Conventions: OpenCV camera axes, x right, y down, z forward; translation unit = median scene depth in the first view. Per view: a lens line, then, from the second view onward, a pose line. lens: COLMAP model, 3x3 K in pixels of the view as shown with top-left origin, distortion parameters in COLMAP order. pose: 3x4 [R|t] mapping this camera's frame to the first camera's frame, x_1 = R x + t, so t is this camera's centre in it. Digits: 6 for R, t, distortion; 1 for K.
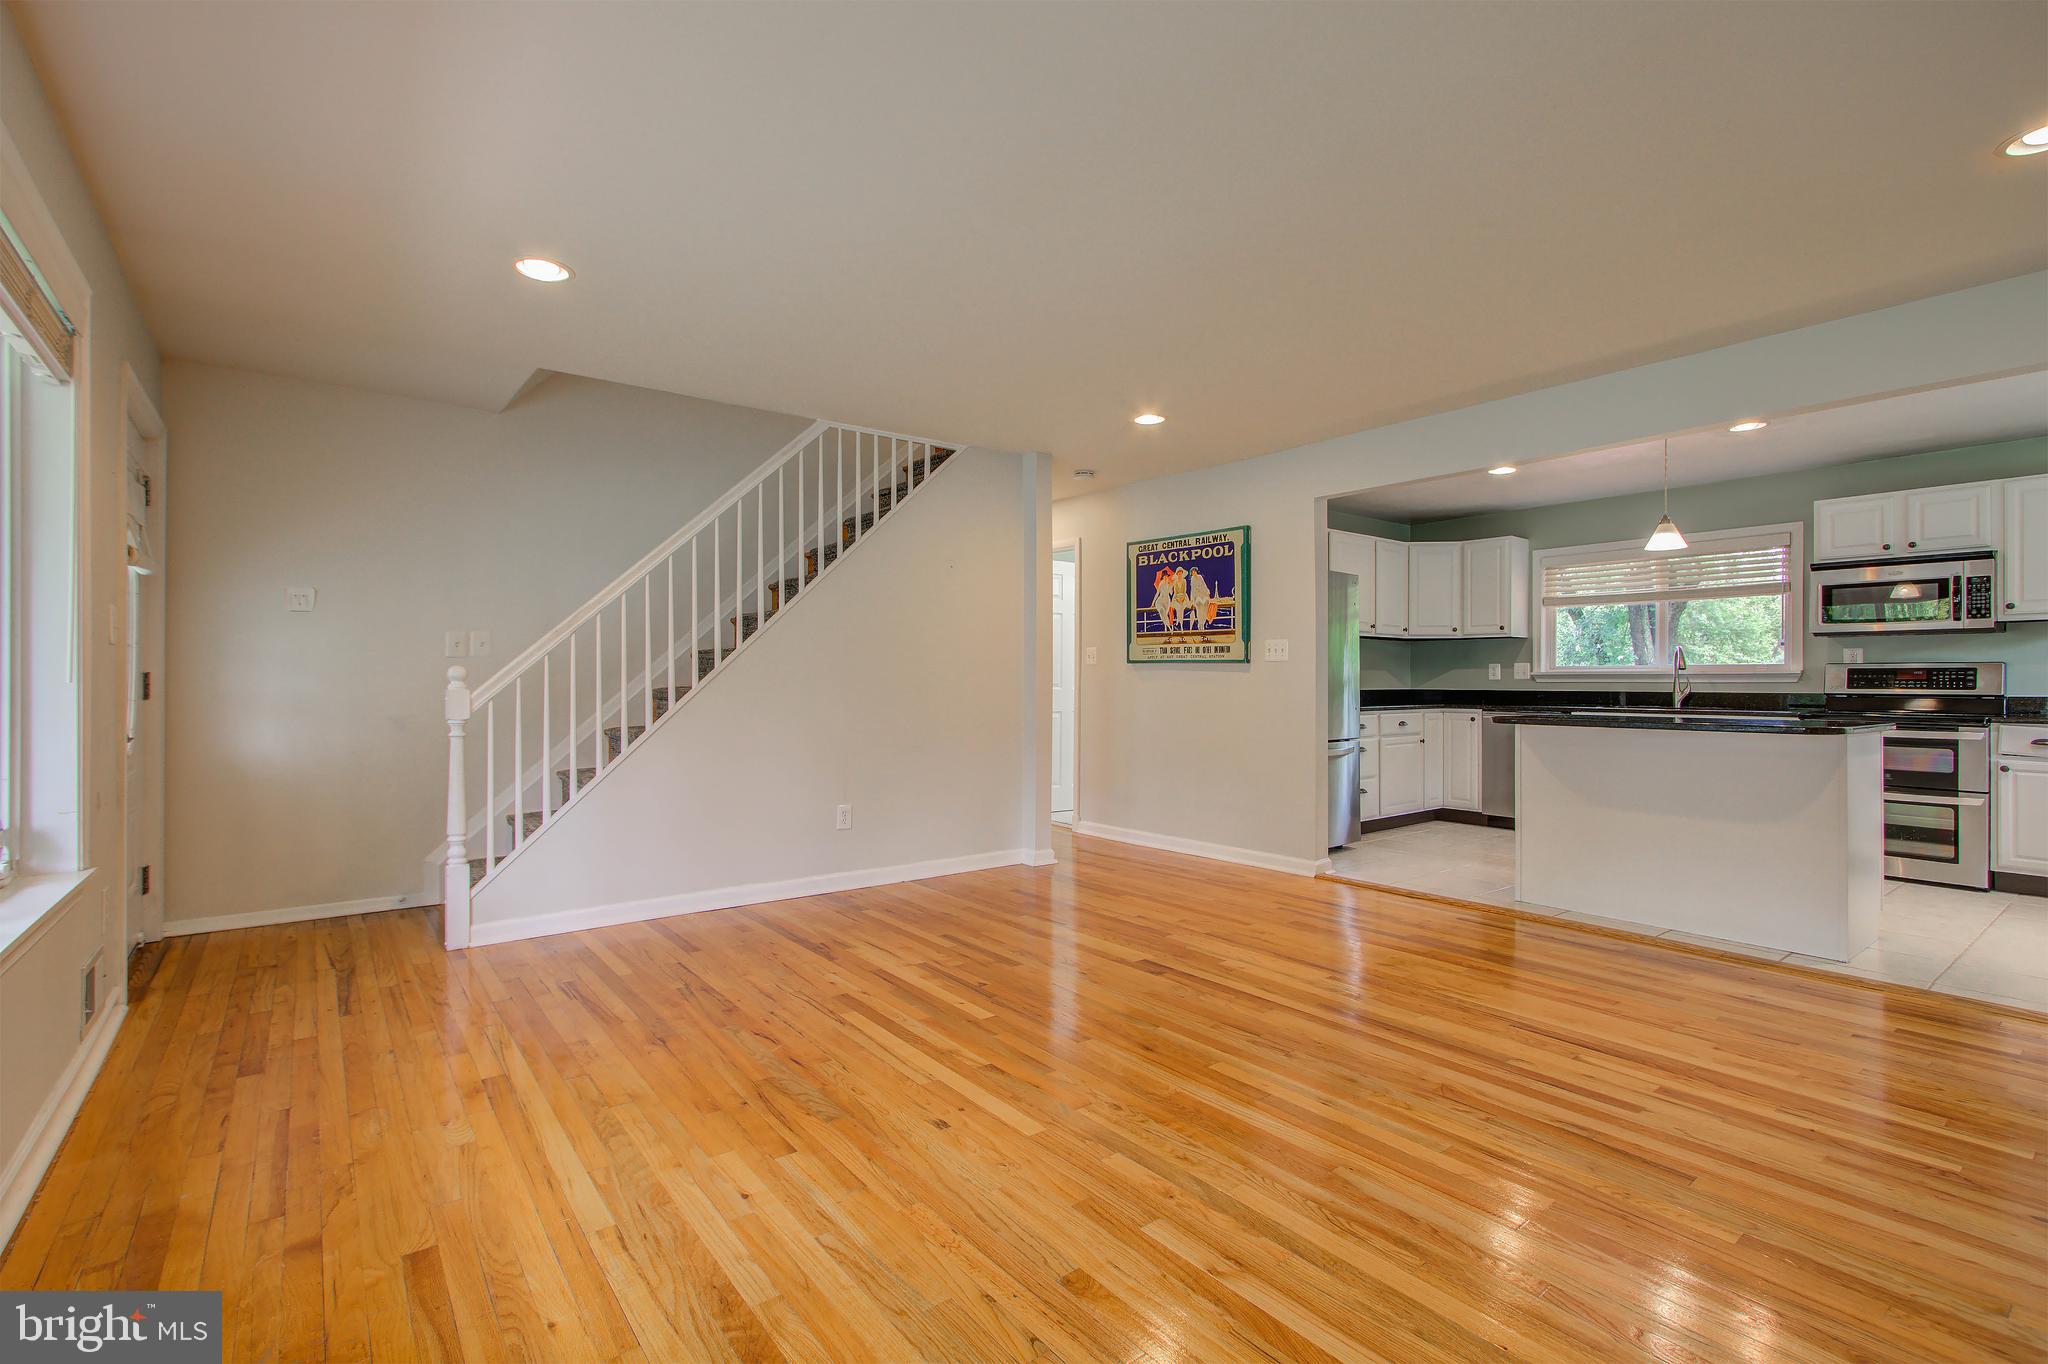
lens RADIAL K [[924.4, 0, 1020.3], [0, 924.4, 676.2], [0, 0, 1]] dist [0.000255, 0.007096]
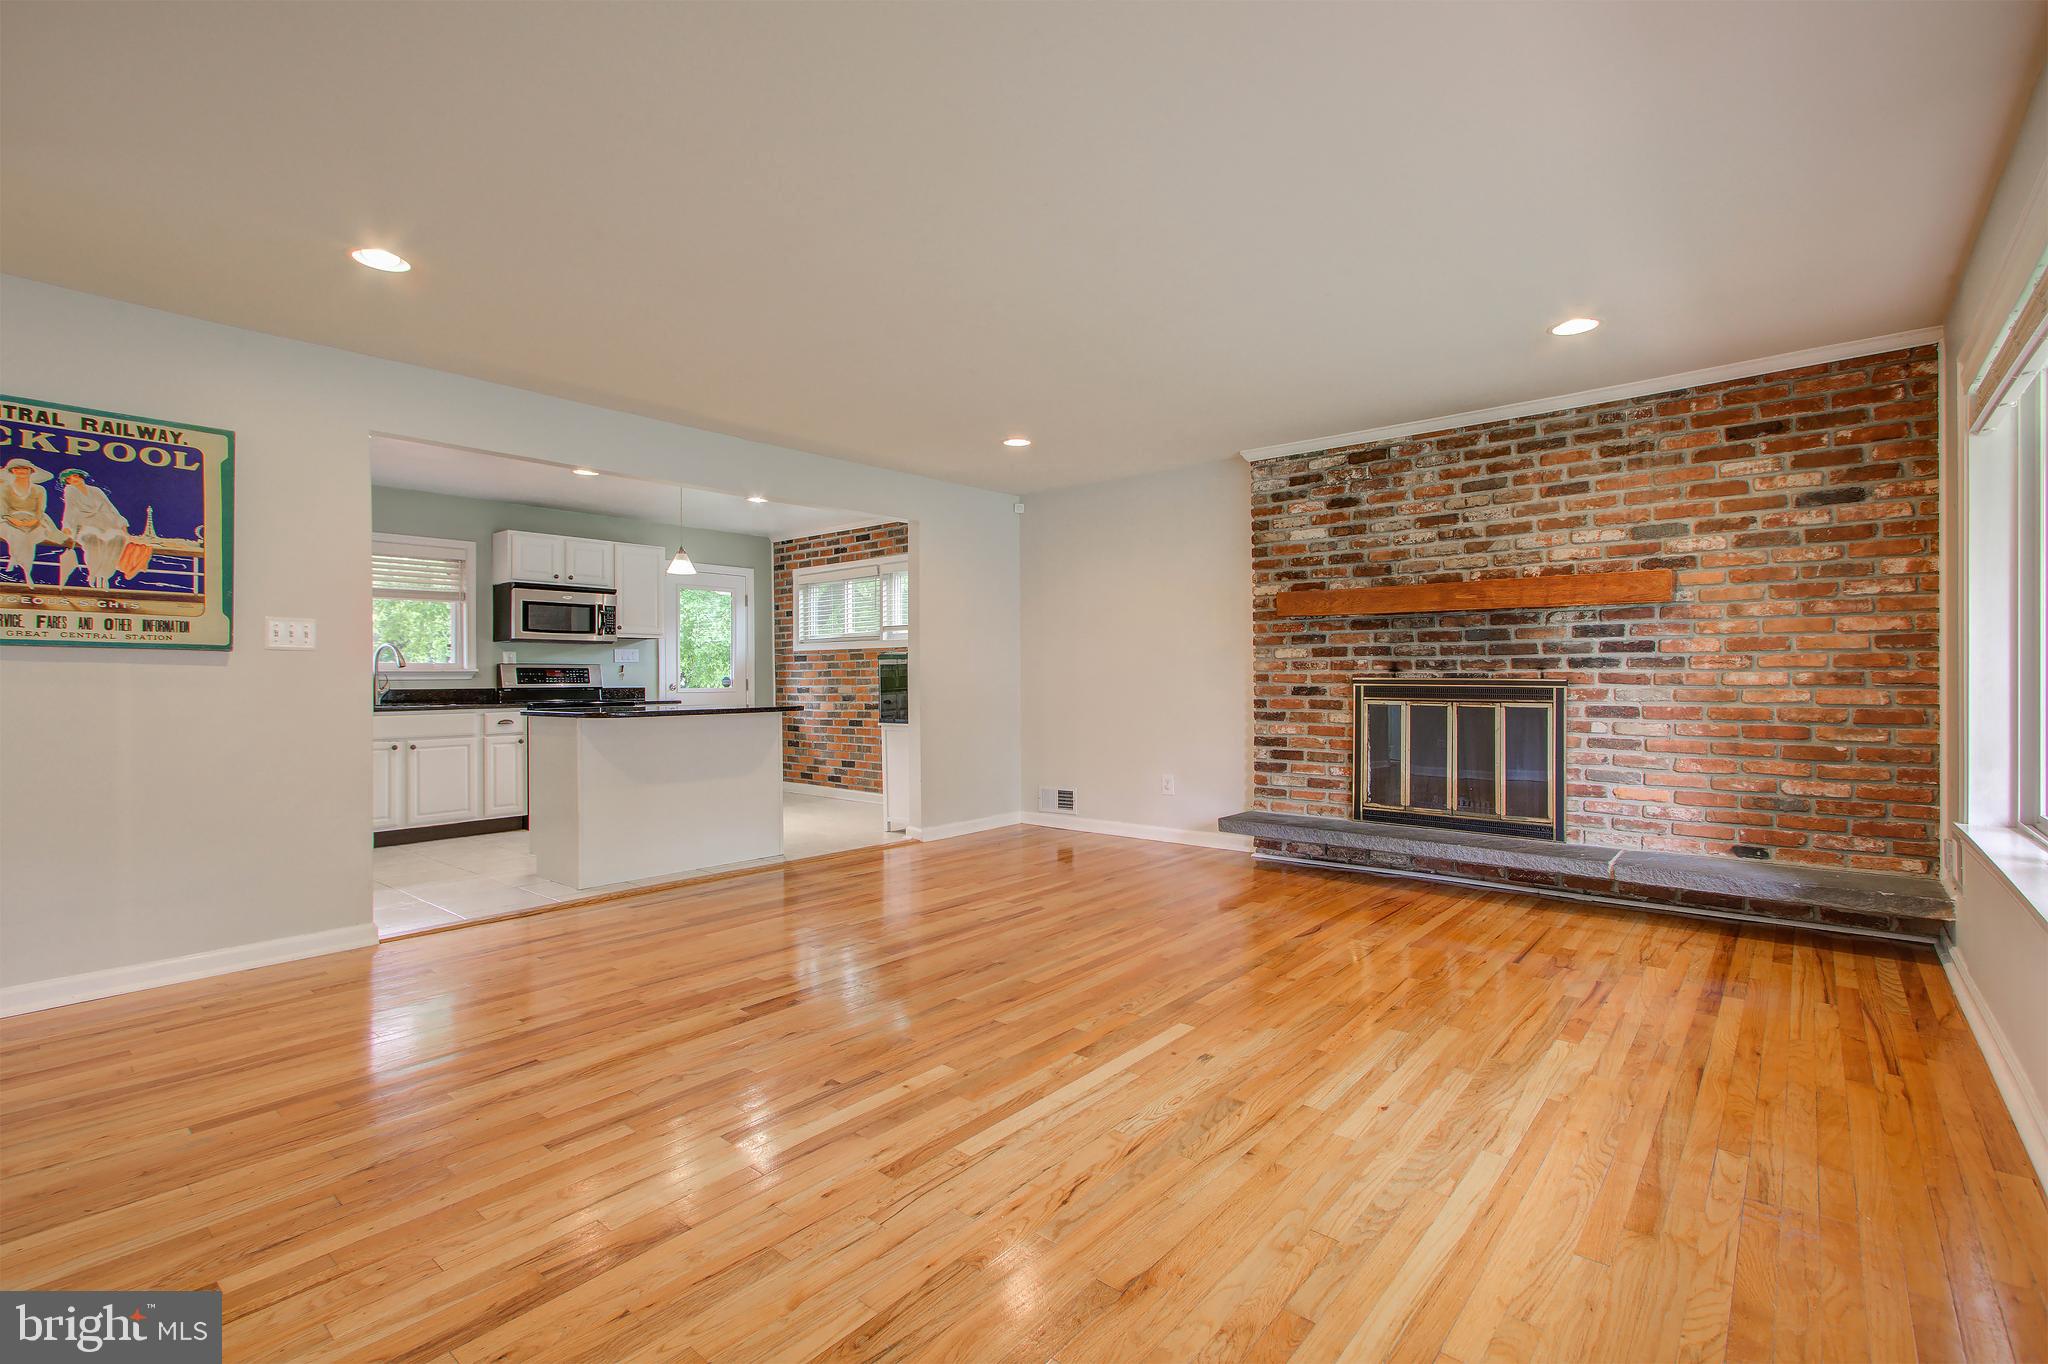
lens RADIAL K [[917.7, 0, 1027.0], [0, 917.7, 683.9], [0, 0, 1]] dist [0.000590, -0.000059]
pose [[-0.207893, -0.008427, 0.978115, -0.504331], [-0.000706, 0.999964, 0.008465, 0.002608], [-0.978151, 0.001070, -0.207891, 0.632960]]
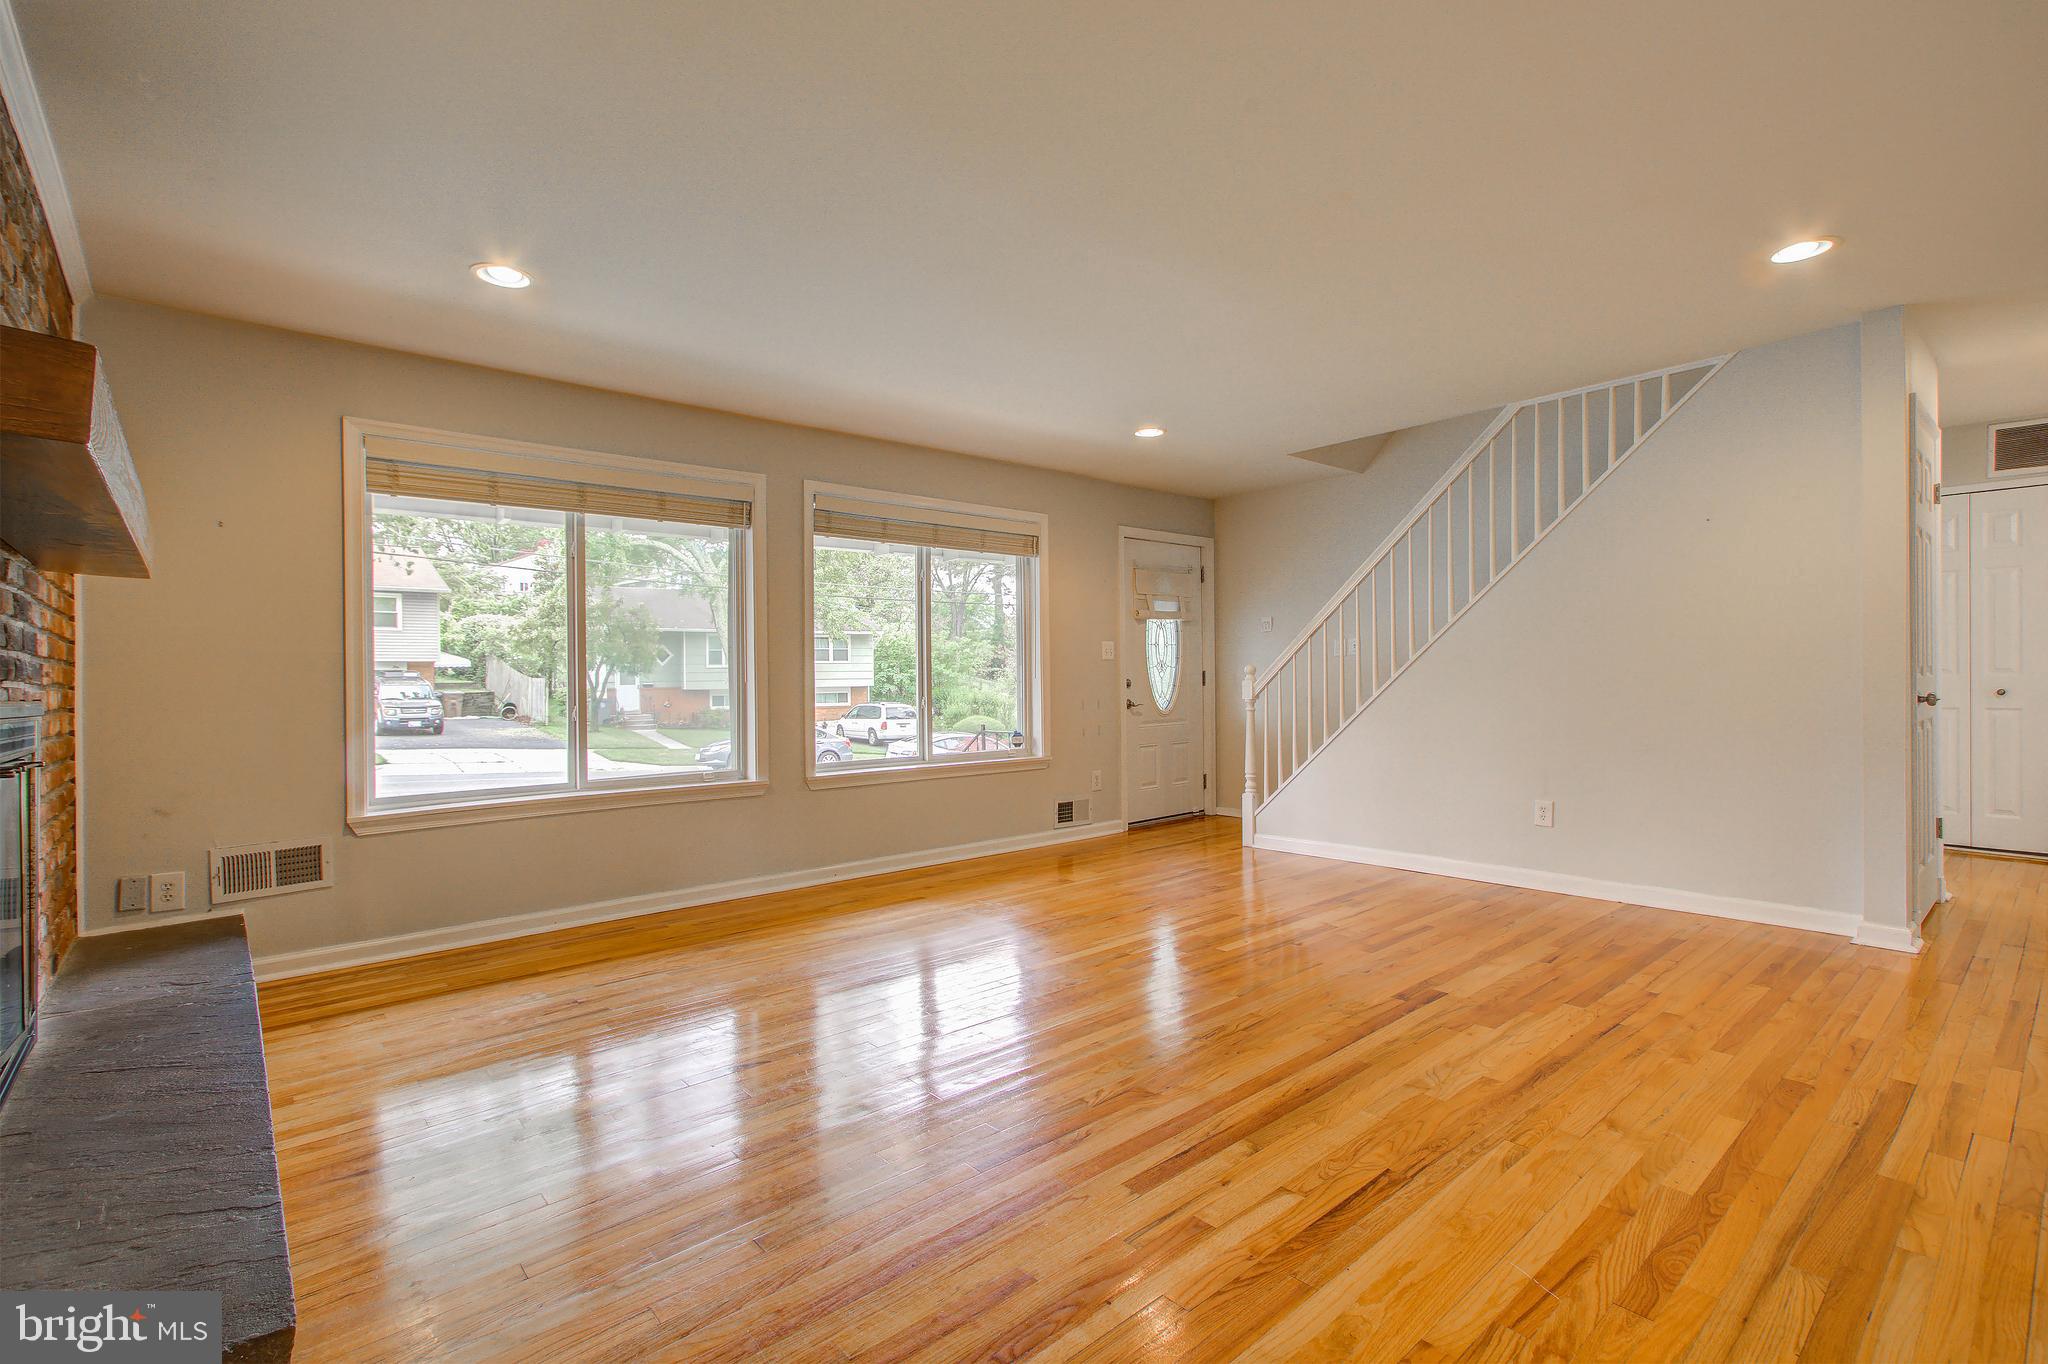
lens RADIAL K [[932.2, 0, 1024.0], [0, 932.2, 682.0], [0, 0, 1]] dist [-0.063622, 0.052948]
pose [[0.055253, 0.002425, -0.998469, 0.666978], [0.022239, 0.999746, 0.003659, 0.002391], [0.998225, -0.022407, 0.055185, 0.389295]]
